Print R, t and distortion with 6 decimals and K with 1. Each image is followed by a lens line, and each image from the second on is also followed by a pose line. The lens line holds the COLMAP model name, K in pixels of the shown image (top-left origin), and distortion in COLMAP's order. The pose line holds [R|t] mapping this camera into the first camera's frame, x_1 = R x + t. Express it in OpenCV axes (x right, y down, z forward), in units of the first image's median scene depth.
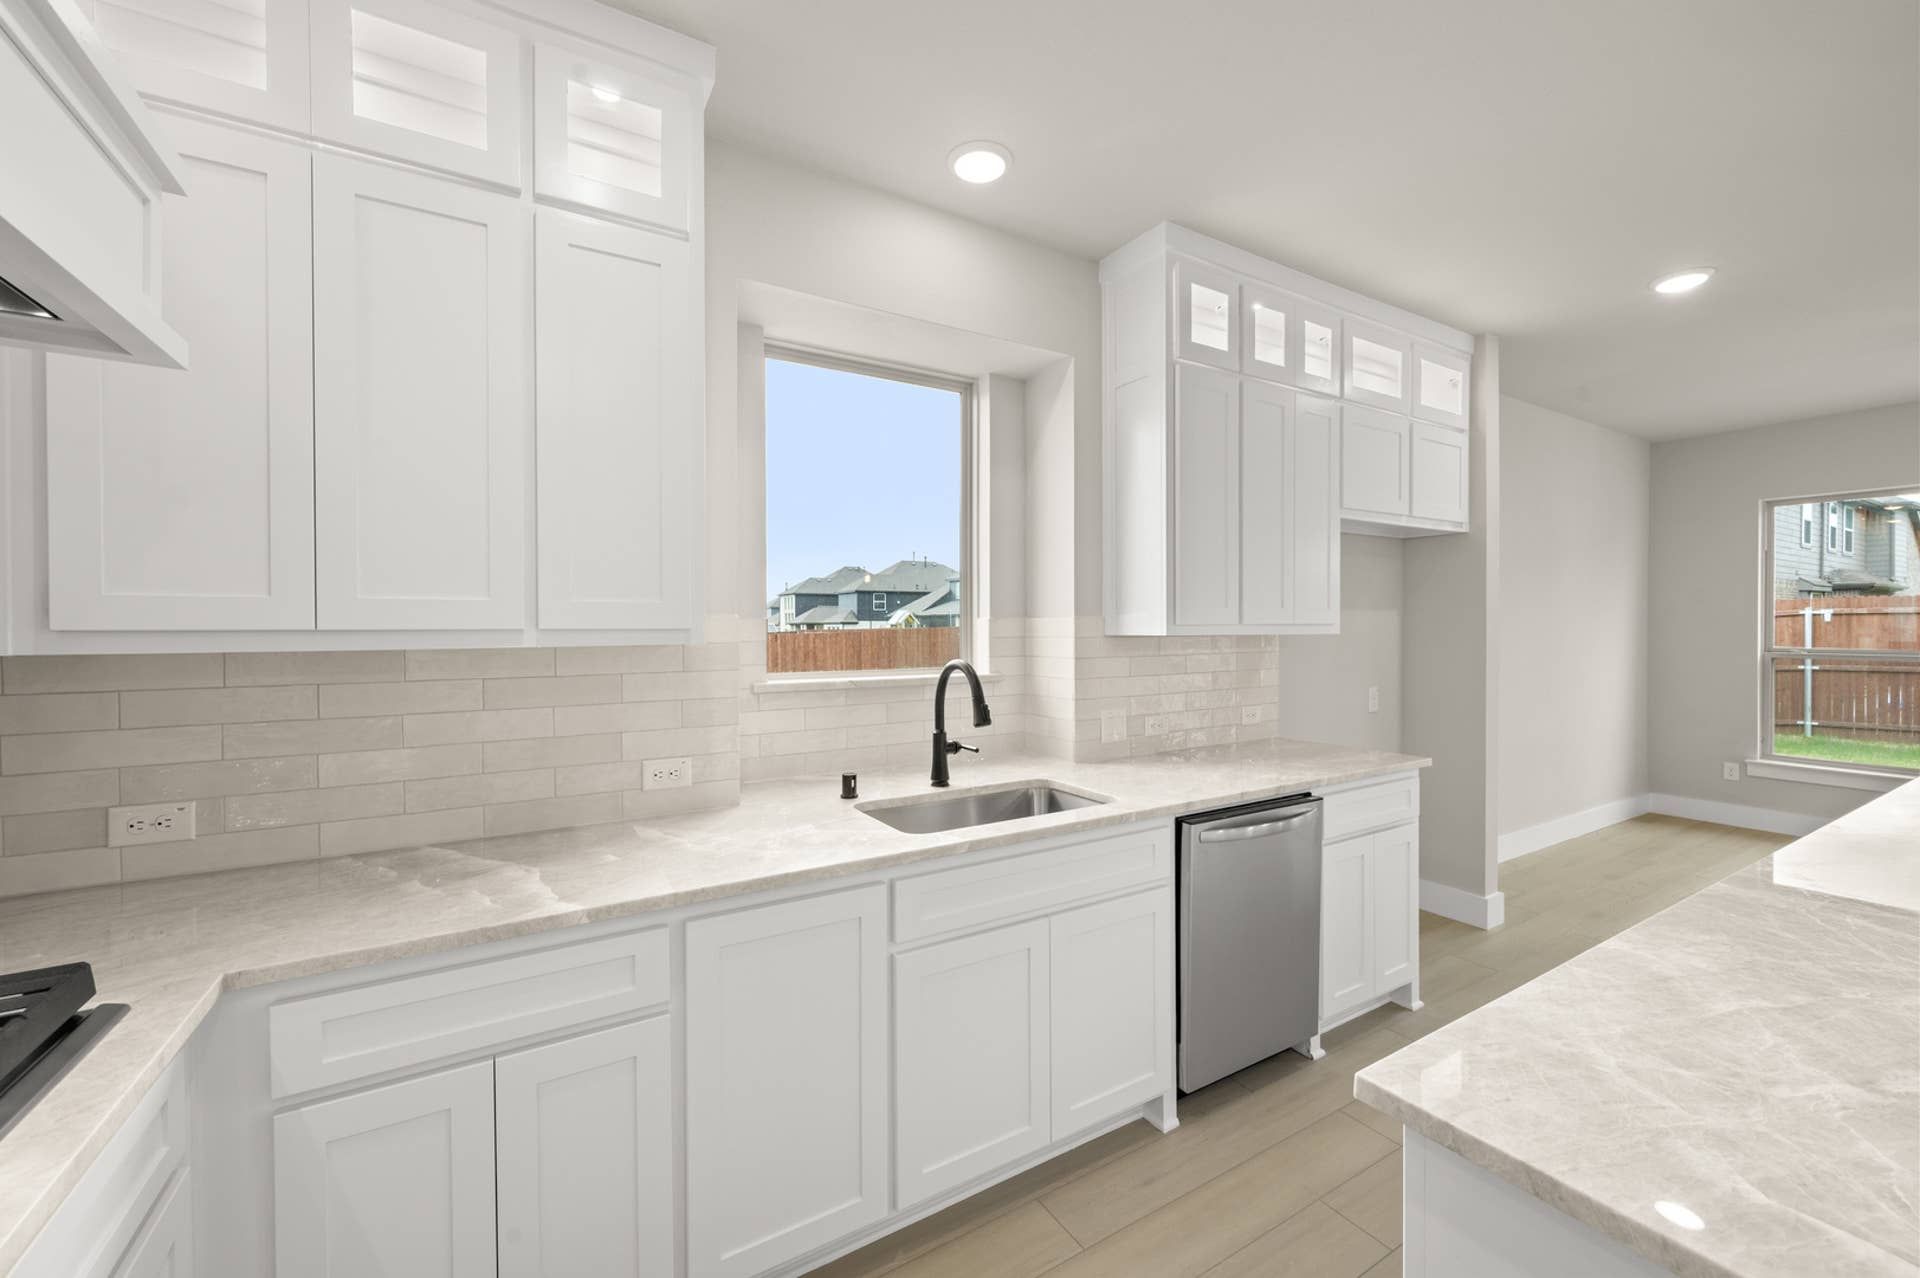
lens RADIAL K [[753.5, 0, 960.3], [0, 753.5, 633.2], [0, 0, 1]] dist [-0.001174, -0.000304]
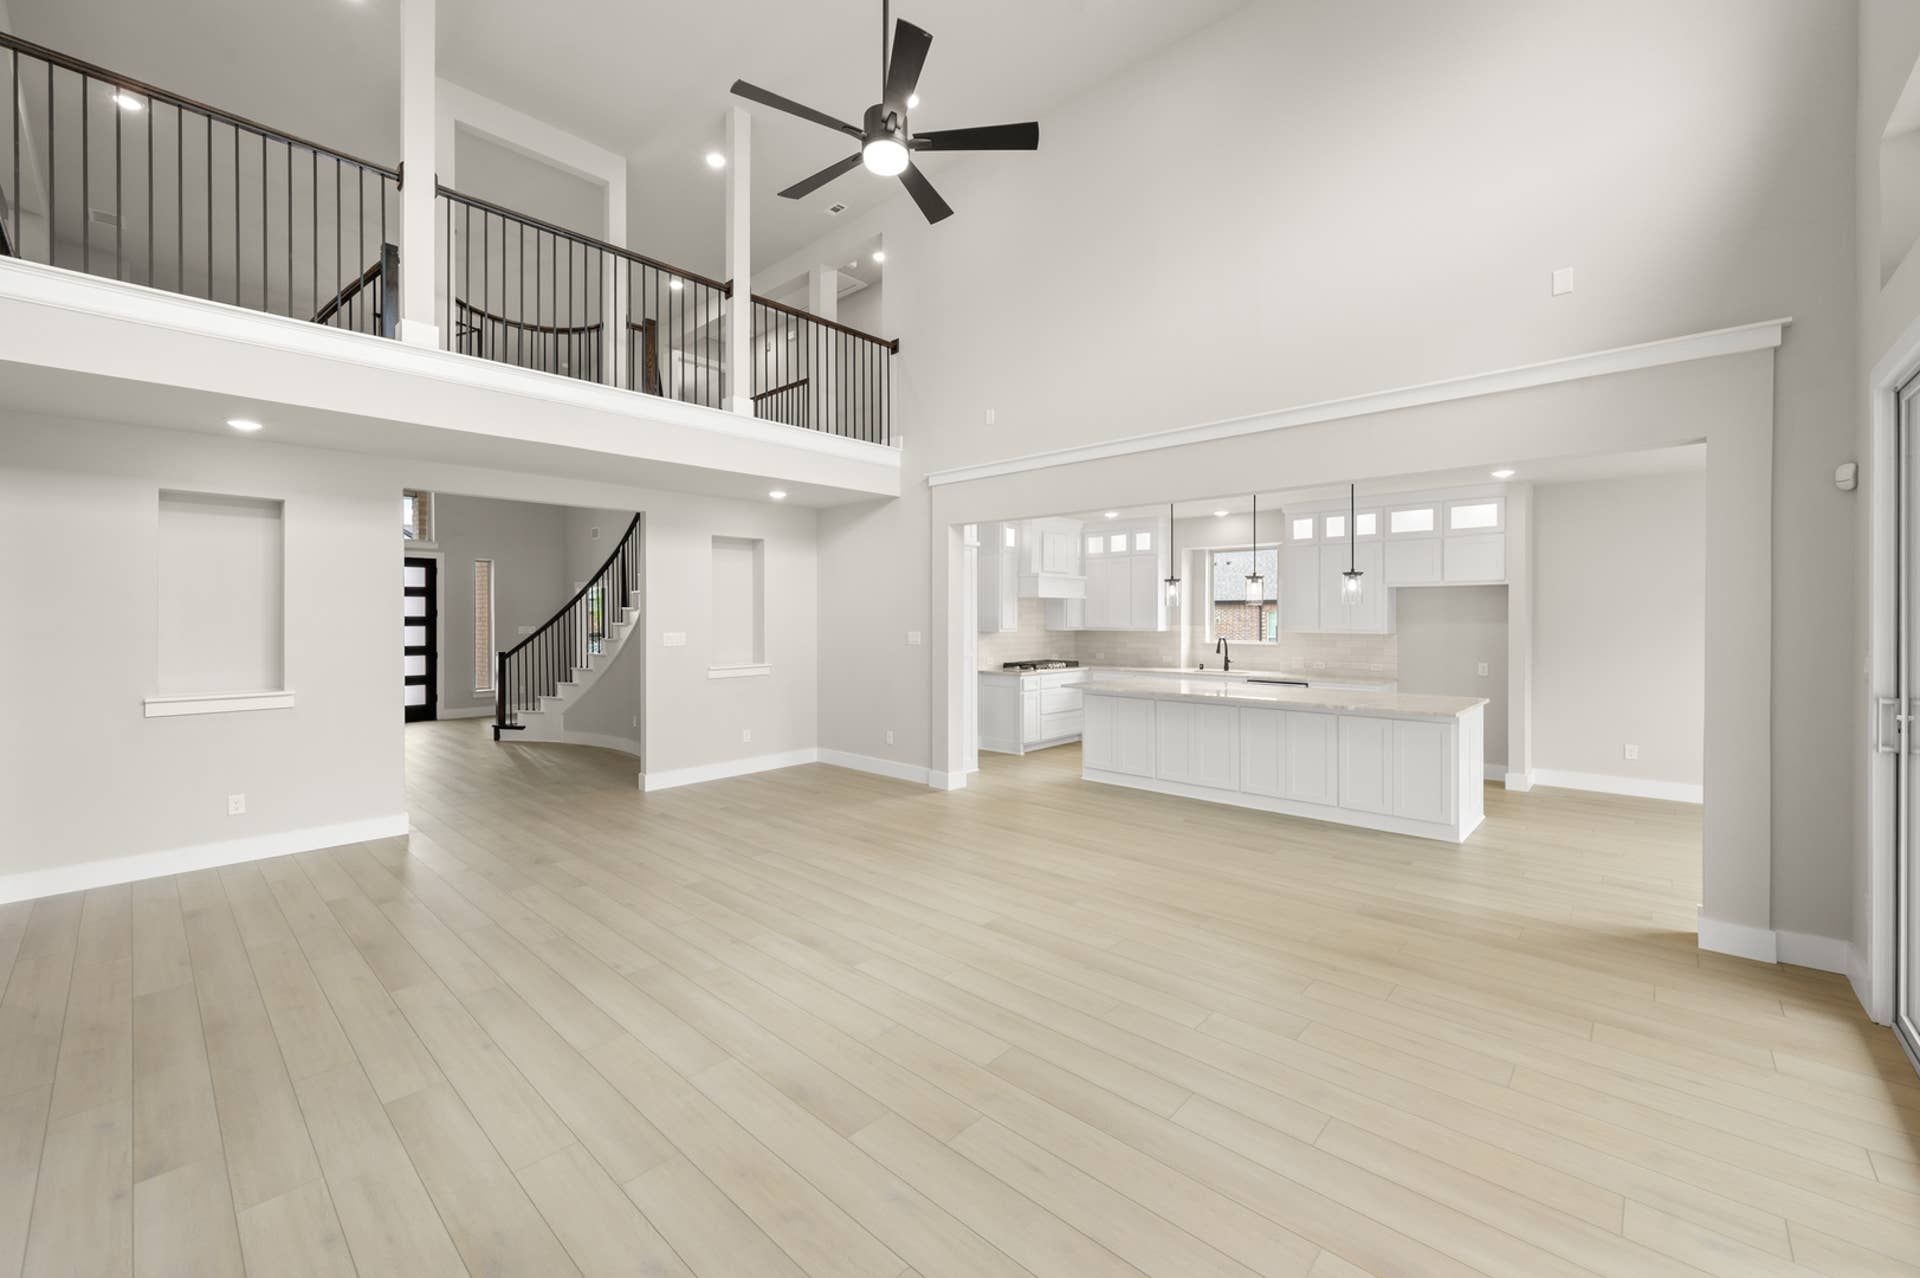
lens RADIAL K [[759.4, 0, 955.0], [0, 759.4, 620.4], [0, 0, 1]] dist [0.001539, 0.000013]
pose [[0.273086, 0.008183, -0.961955, 3.109090], [-0.010249, 0.999932, 0.005596, -0.053794], [0.961935, 0.008330, 0.273151, -1.280144]]
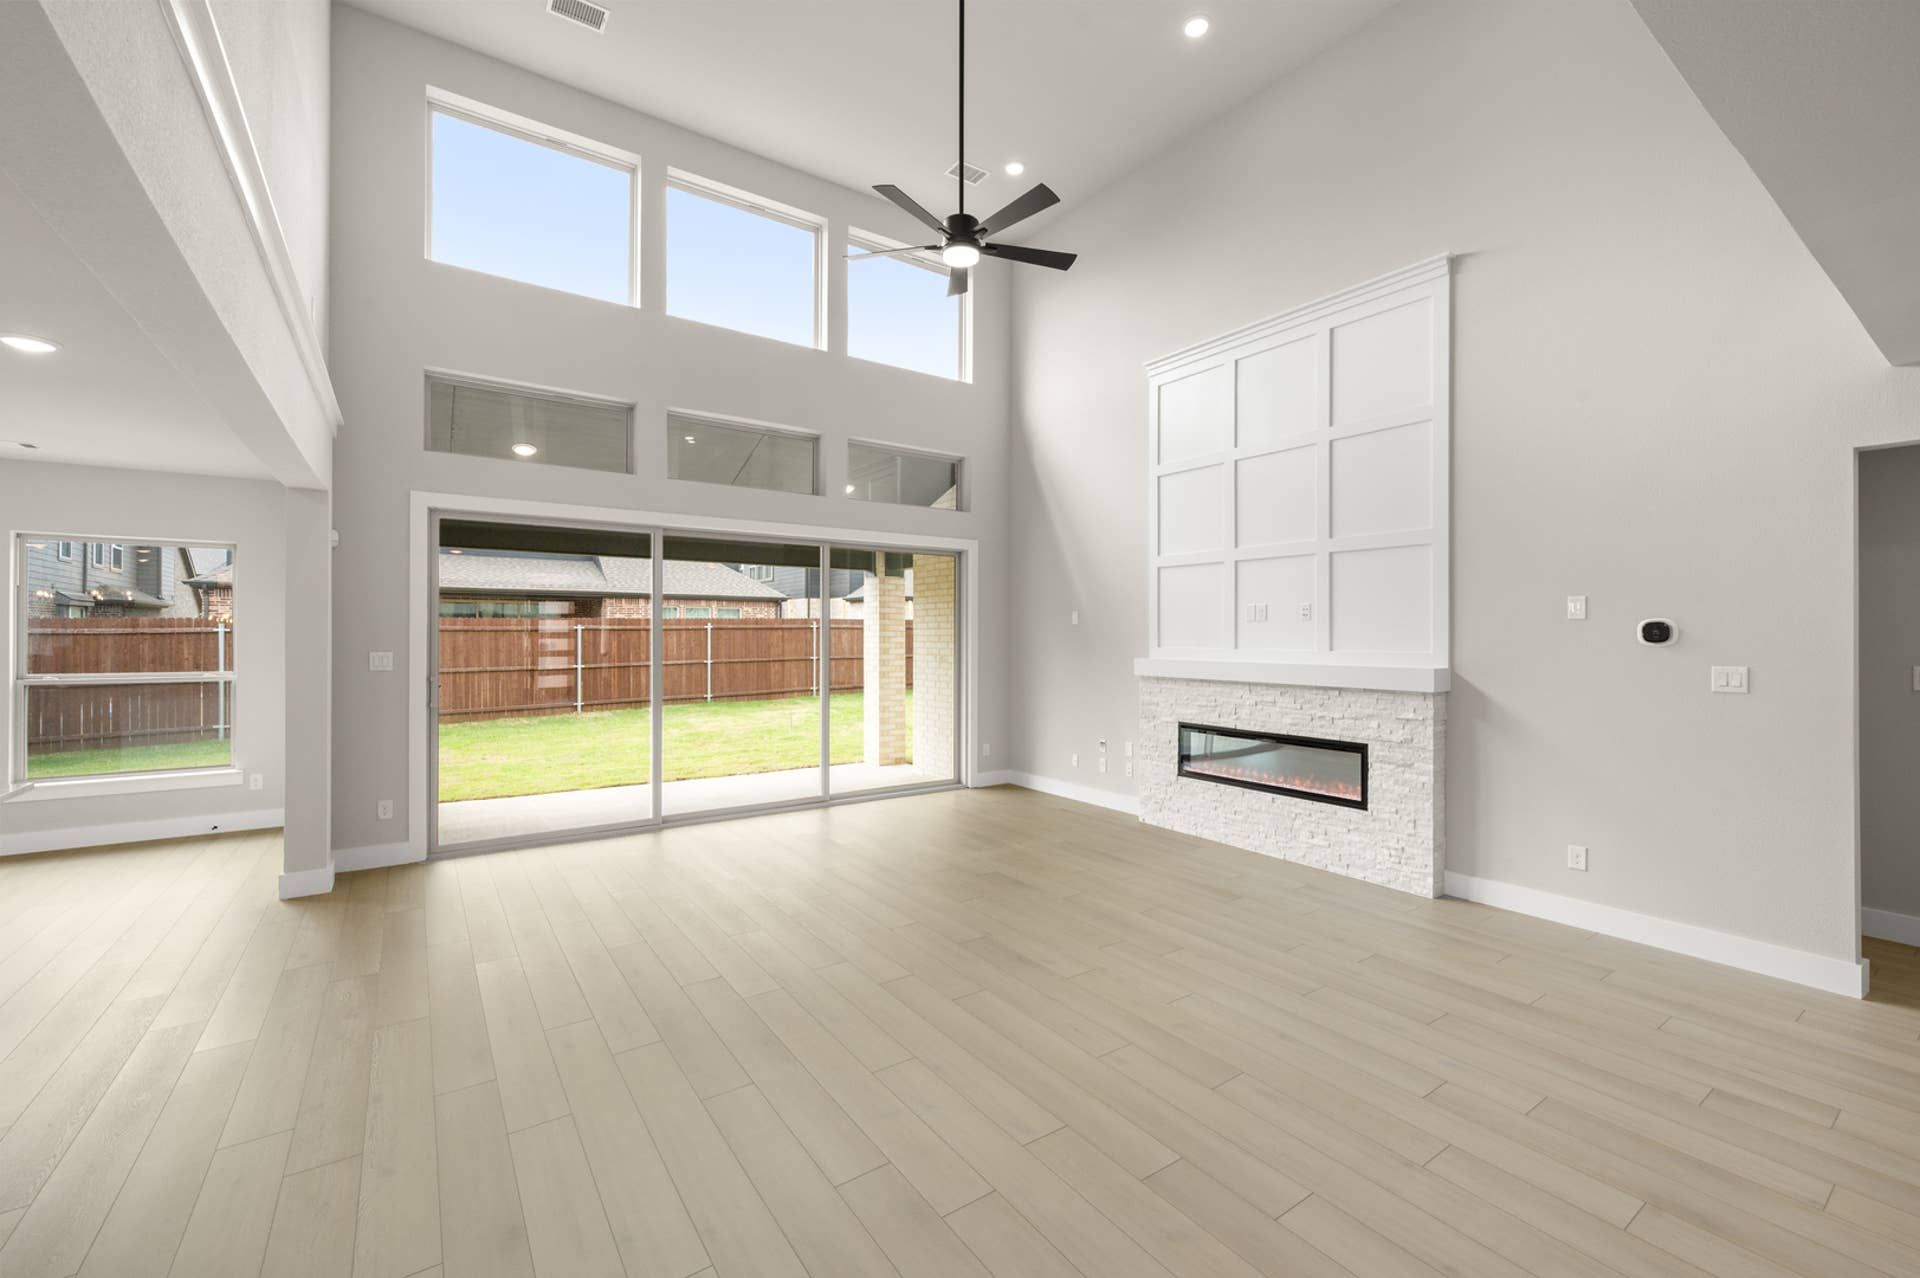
lens RADIAL K [[786.4, 0, 965.3], [0, 786.4, 634.5], [0, 0, 1]] dist [0.000292, -0.000152]
pose [[-0.069935, 0.002546, 0.997548, 0.088406], [0.005632, 0.999982, -0.002157, -0.043504], [-0.997536, 0.005467, -0.069948, -0.922206]]
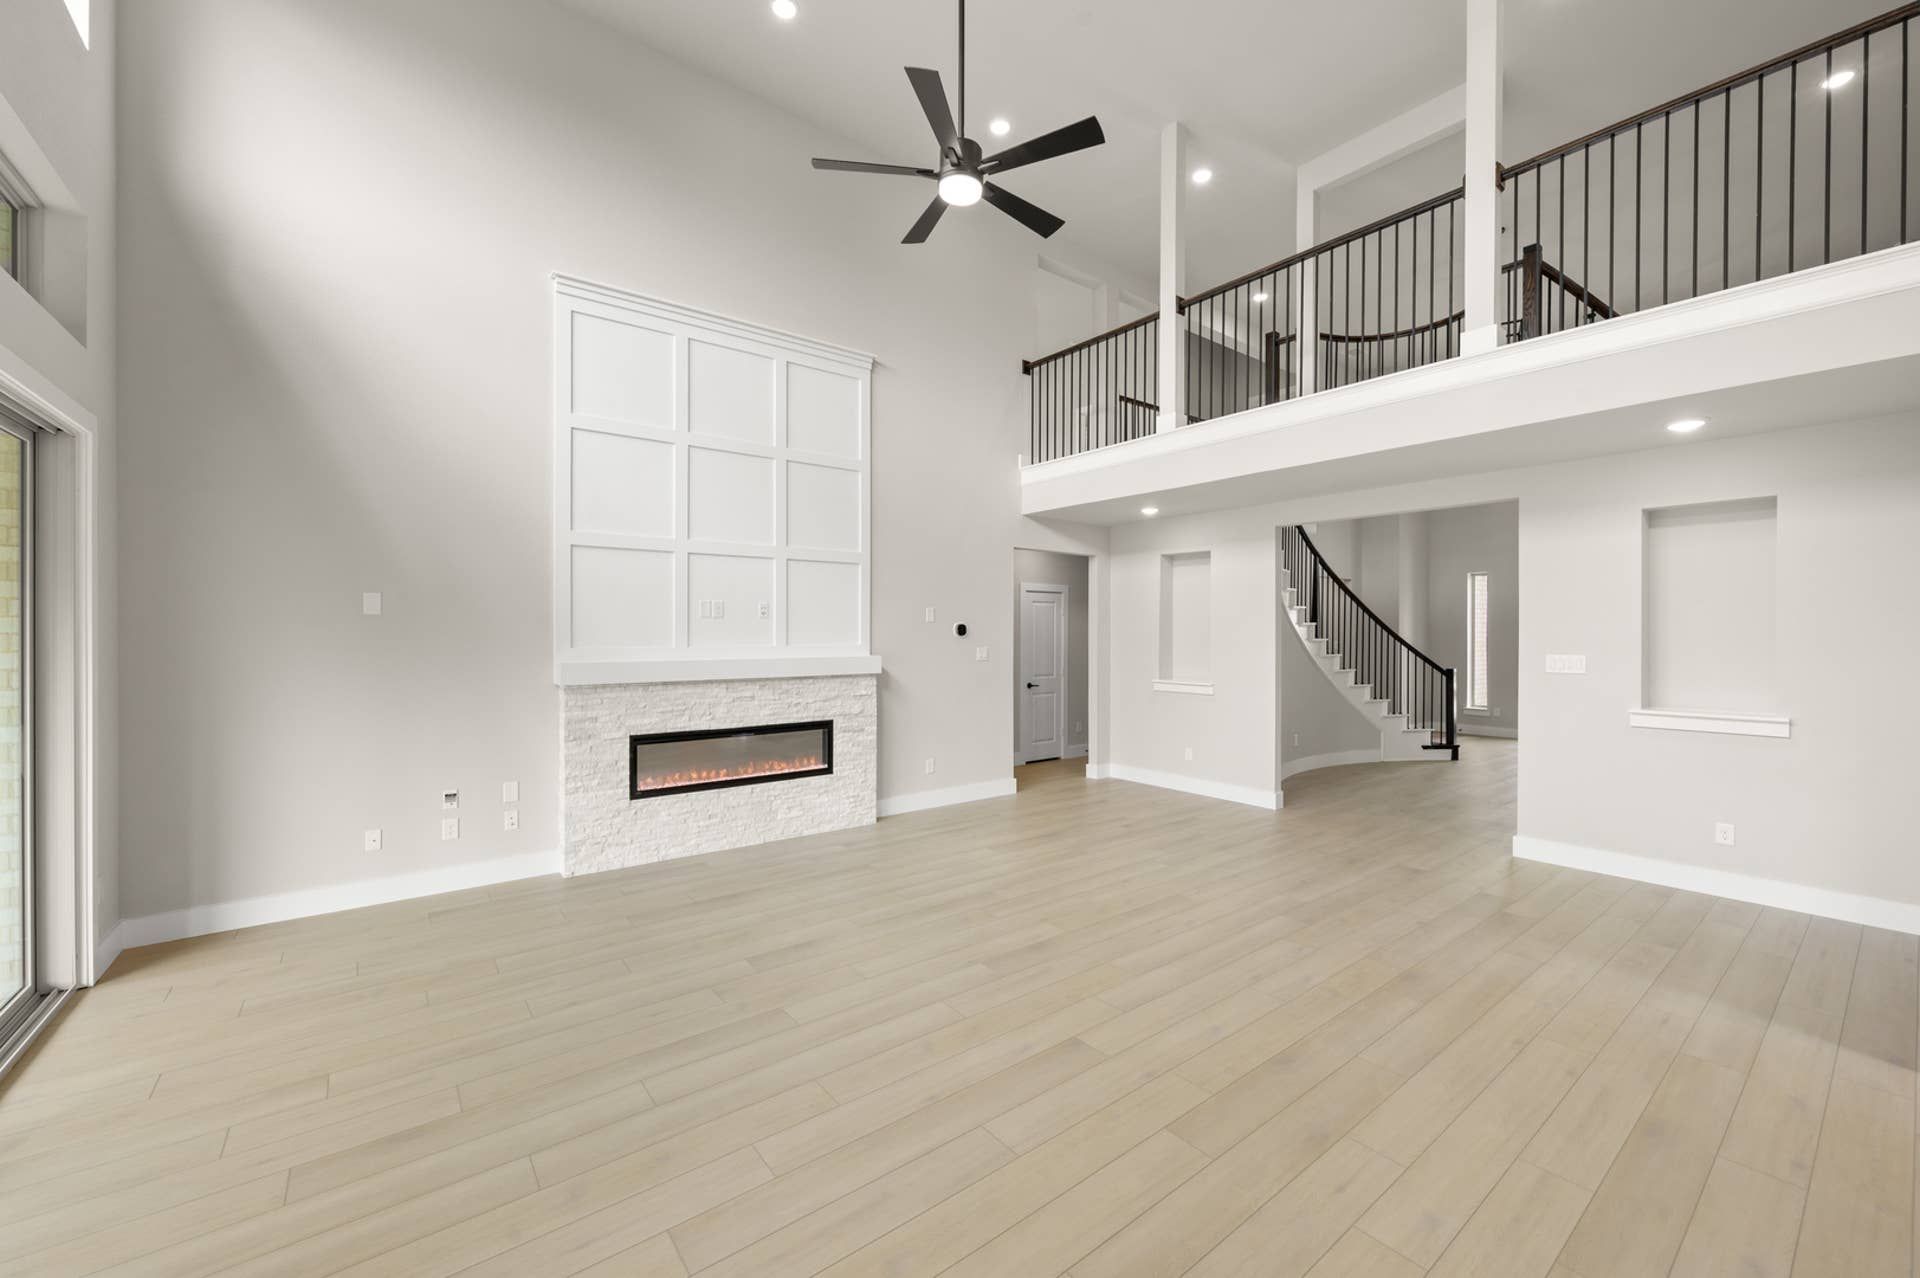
lens RADIAL K [[753.5, 0, 960.3], [0, 753.5, 633.2], [0, 0, 1]] dist [-0.001174, -0.000304]
pose [[-0.993418, 0.001796, -0.114528, 1.937148], [0.000472, 0.999933, 0.011580, -0.063782], [0.114541, 0.011450, -0.993353, 0.350234]]
